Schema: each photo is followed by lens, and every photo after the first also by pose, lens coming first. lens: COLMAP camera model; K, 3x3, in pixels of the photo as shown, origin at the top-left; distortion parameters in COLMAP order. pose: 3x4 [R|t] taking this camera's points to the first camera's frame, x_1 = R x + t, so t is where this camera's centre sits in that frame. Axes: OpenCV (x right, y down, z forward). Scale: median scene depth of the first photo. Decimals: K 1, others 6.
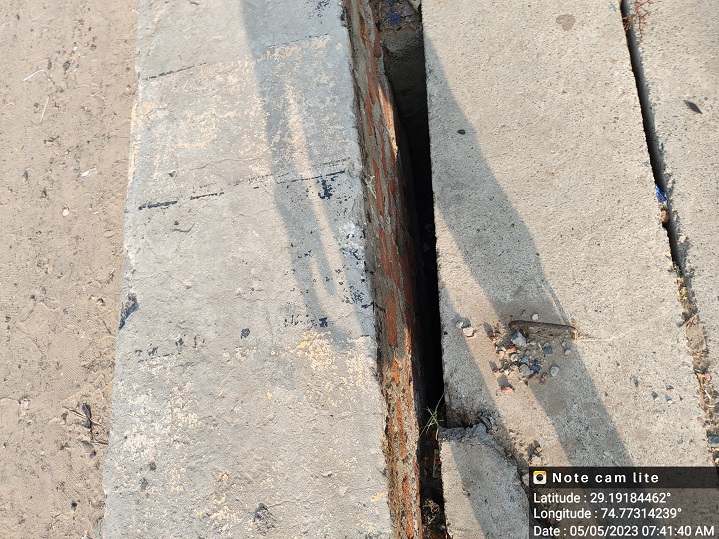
lens RADIAL K [[534.3, 0, 359.5], [0, 534.3, 269.5], [0, 0, 1]] dist [0.061130, -0.084826]
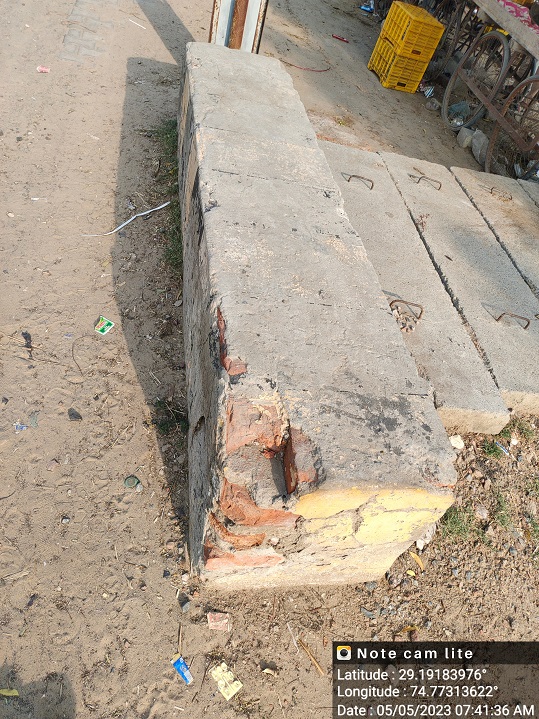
lens RADIAL K [[534.3, 0, 269.5], [0, 534.3, 359.5], [0, 0, 1]] dist [0.061130, -0.084826]
pose [[0.858775, 0.301271, 0.414417, -0.766052], [-0.081302, 0.878733, -0.470339, 1.146628], [-0.505862, 0.370223, 0.779127, -0.141374]]
